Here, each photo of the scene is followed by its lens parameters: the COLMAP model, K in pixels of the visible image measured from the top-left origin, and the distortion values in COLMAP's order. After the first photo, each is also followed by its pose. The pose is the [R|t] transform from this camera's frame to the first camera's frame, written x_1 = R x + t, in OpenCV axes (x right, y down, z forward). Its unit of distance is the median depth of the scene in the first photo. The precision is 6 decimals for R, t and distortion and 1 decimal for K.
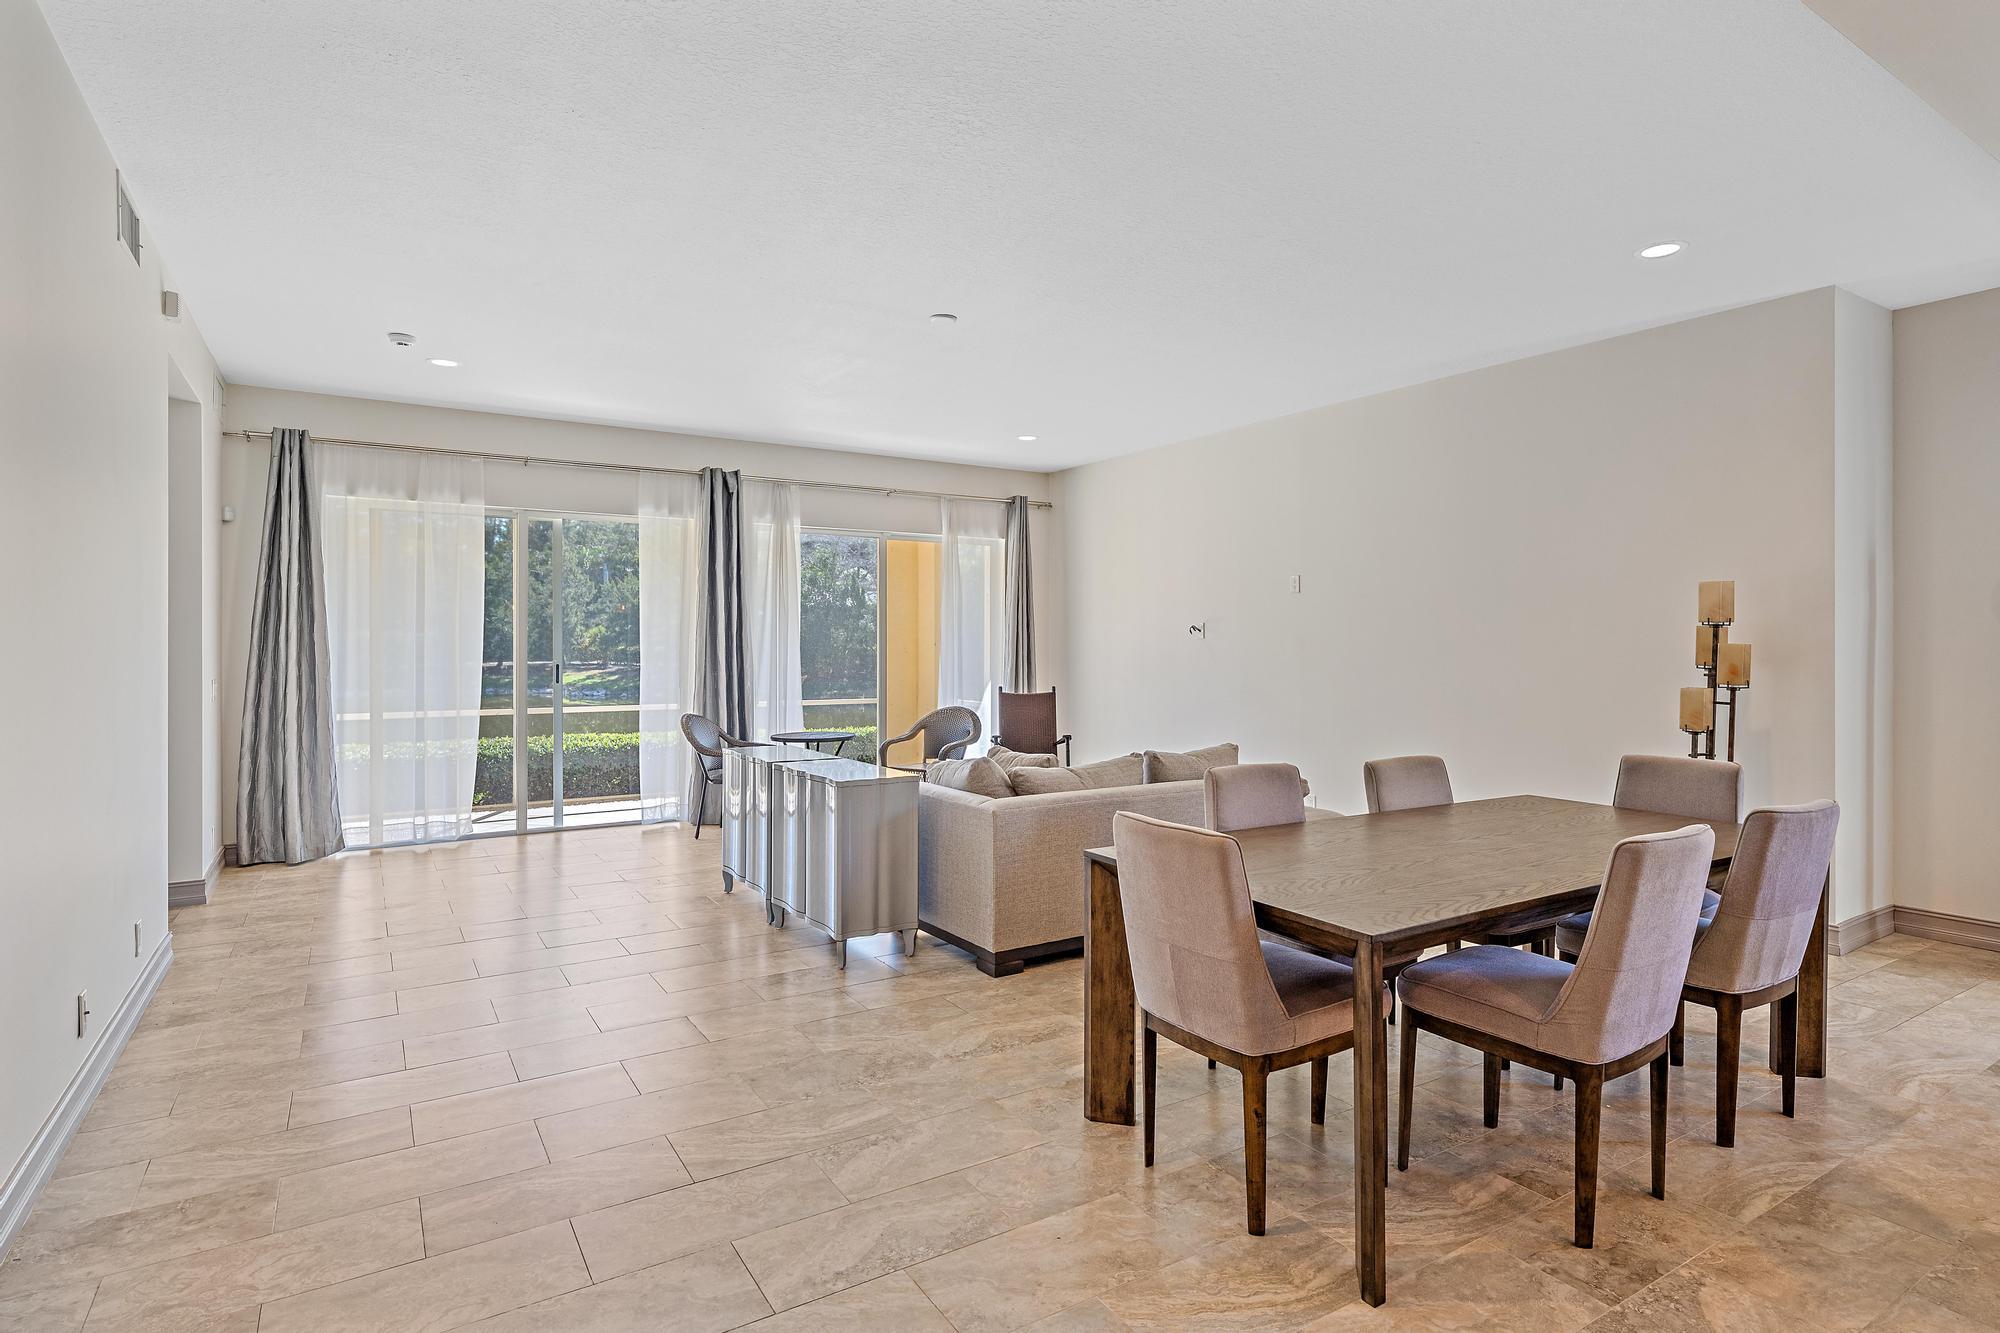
lens RADIAL K [[1018.5, 0, 998.2], [0, 1018.5, 651.7], [0, 0, 1]] dist [-0.000264, -0.000021]
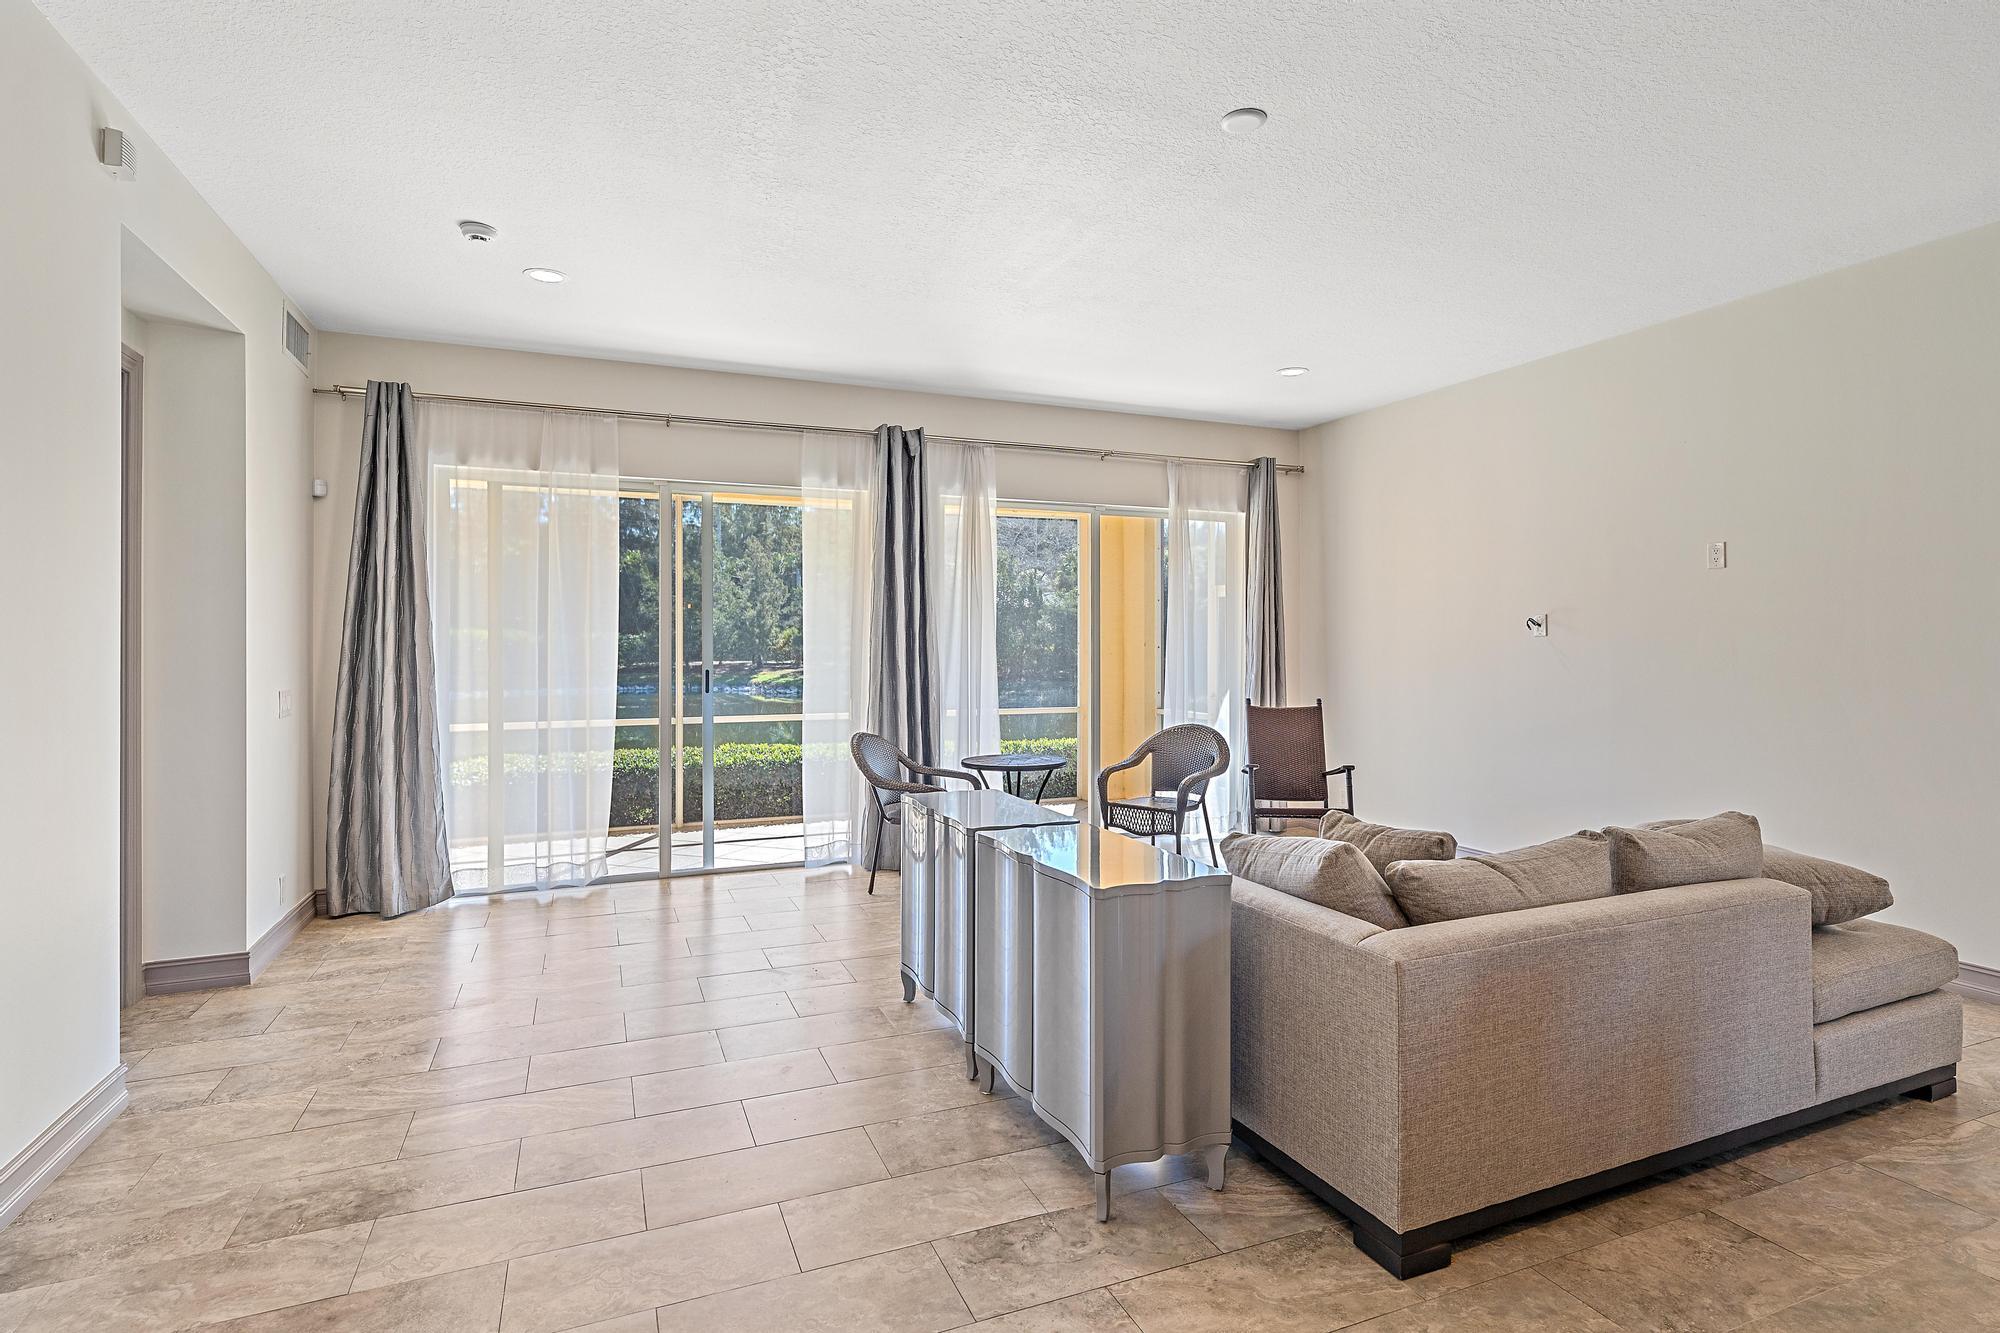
lens RADIAL K [[990.5, 0, 1002.8], [0, 990.5, 653.2], [0, 0, 1]] dist [-0.000385, -0.000132]
pose [[0.986208, -0.000484, -0.165511, -0.066583], [0.000772, 0.999998, 0.001674, -0.002246], [0.165510, -0.001779, 0.986207, 0.255314]]
